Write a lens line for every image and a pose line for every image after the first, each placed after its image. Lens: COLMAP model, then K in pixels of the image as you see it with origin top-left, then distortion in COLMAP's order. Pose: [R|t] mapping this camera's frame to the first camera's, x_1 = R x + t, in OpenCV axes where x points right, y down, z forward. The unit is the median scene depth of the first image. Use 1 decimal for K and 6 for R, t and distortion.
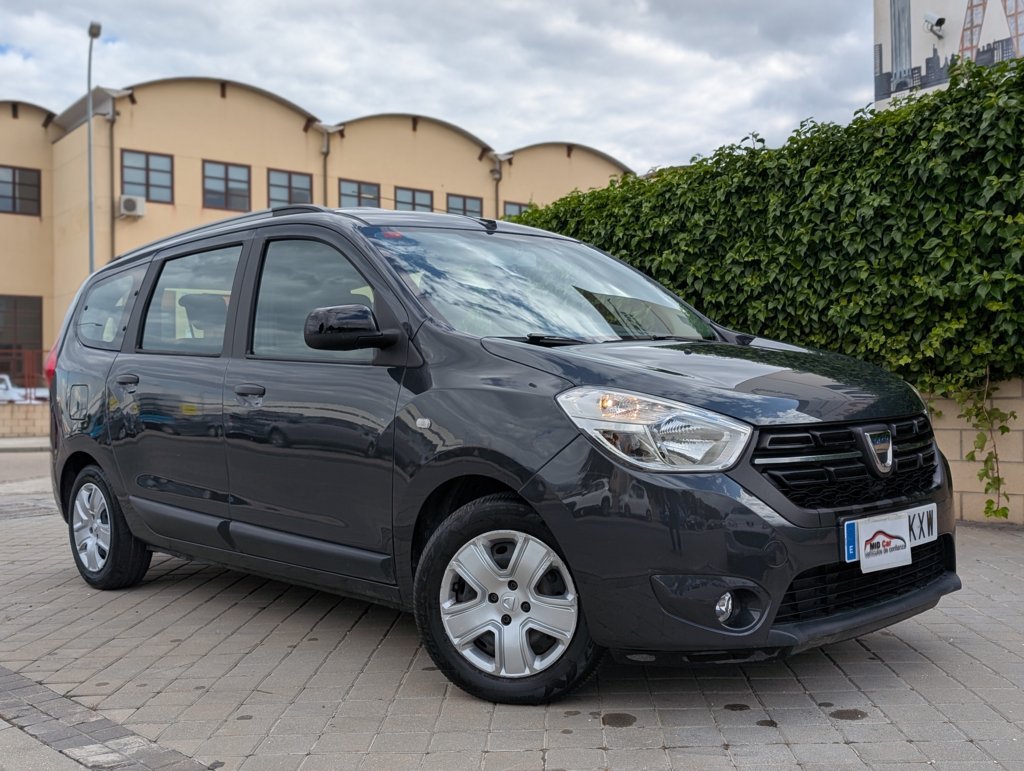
lens RADIAL K [[1156.1, 0, 510.4], [0, 1156.1, 387.9], [0, 0, 1]] dist [0.011882, 0.000000]
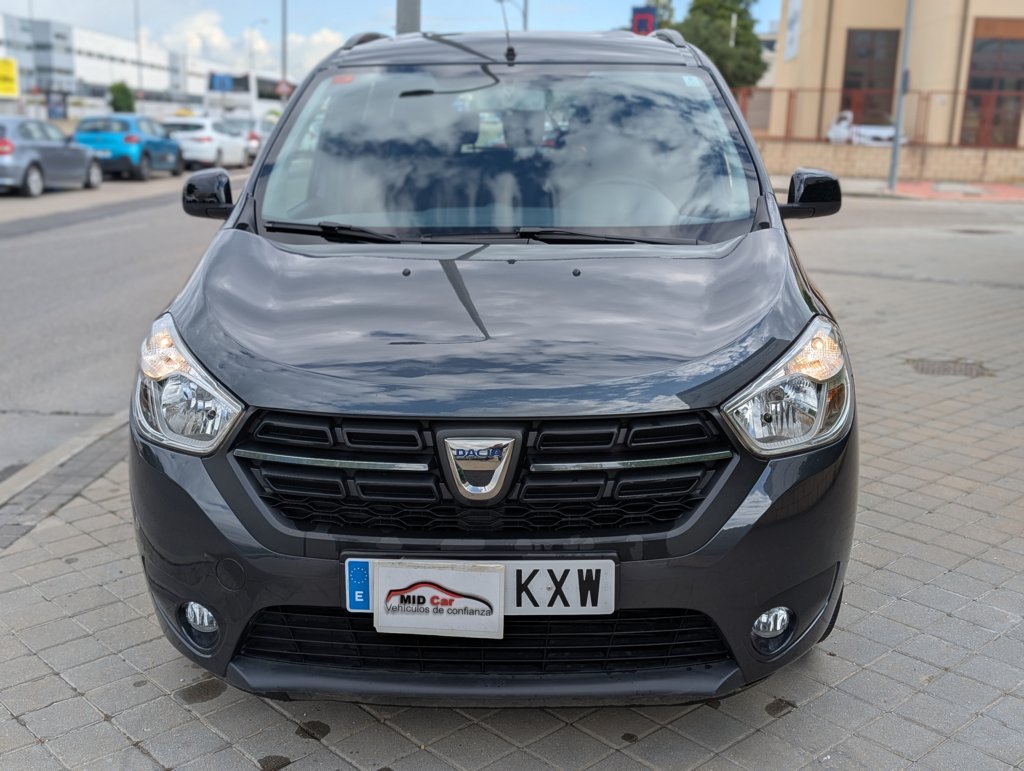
lens RADIAL K [[1156.1, 0, 520.3], [0, 1156.1, 383.3], [0, 0, 1]] dist [0.011882, 0.000000]
pose [[0.704880, 0.189982, -0.683412, 0.798761], [-0.026958, 0.969944, 0.241830, -0.157222], [0.708814, -0.152038, 0.688815, 0.578903]]
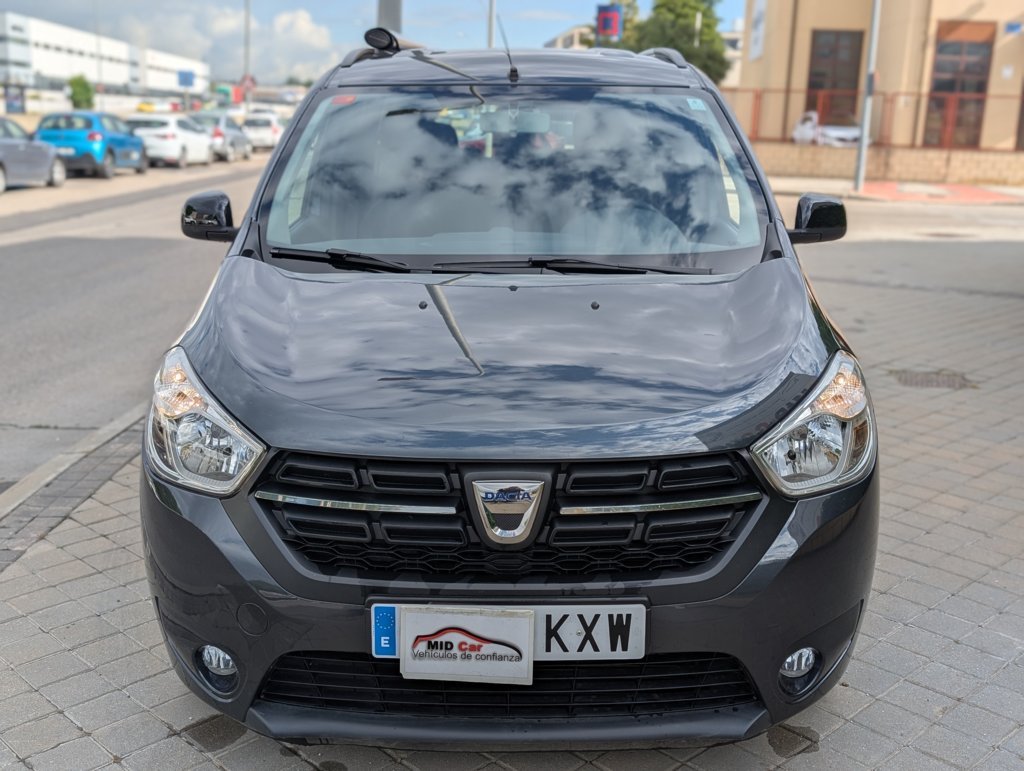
lens RADIAL K [[1156.1, 0, 512.4], [0, 1156.1, 381.8], [0, 0, 1]] dist [0.011882, 0.000000]
pose [[0.723088, 0.191955, -0.663549, 0.757933], [-0.033479, 0.969223, 0.243898, -0.179937], [0.689944, -0.154145, 0.707260, 0.562313]]
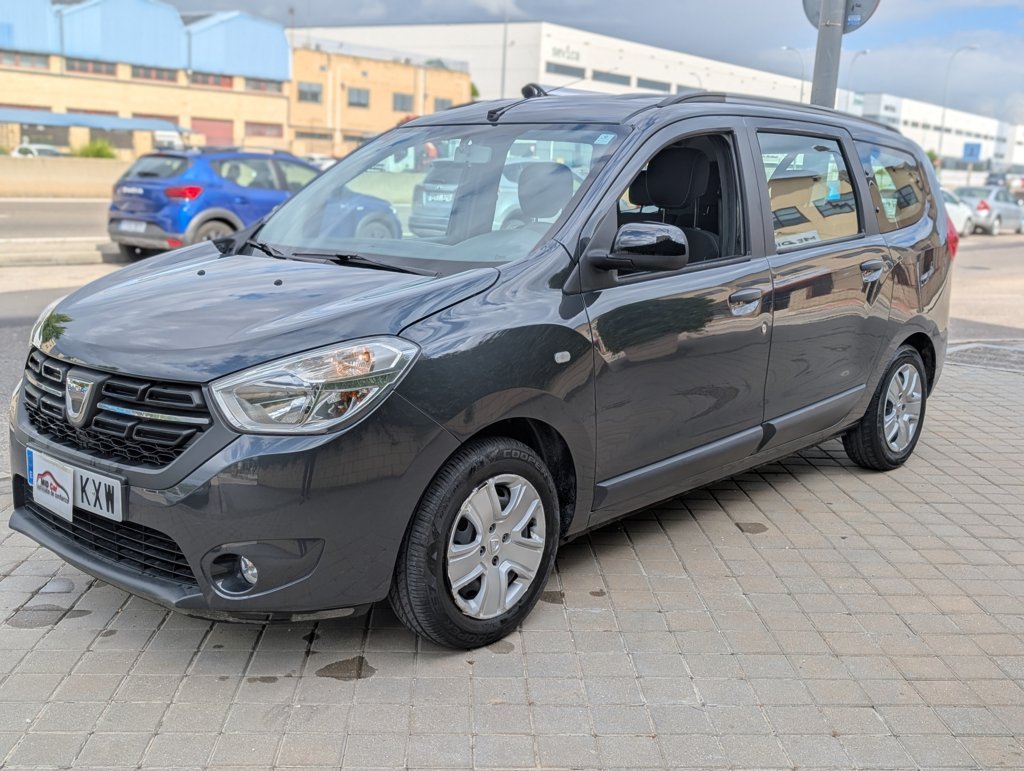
lens RADIAL K [[1156.1, 0, 513.4], [0, 1156.1, 389.3], [0, 0, 1]] dist [0.011882, 0.000000]
pose [[0.074041, 0.214707, -0.973868, 1.299210], [-0.034118, 0.976522, 0.212699, -0.172139], [0.996671, 0.017478, 0.079628, 1.308240]]
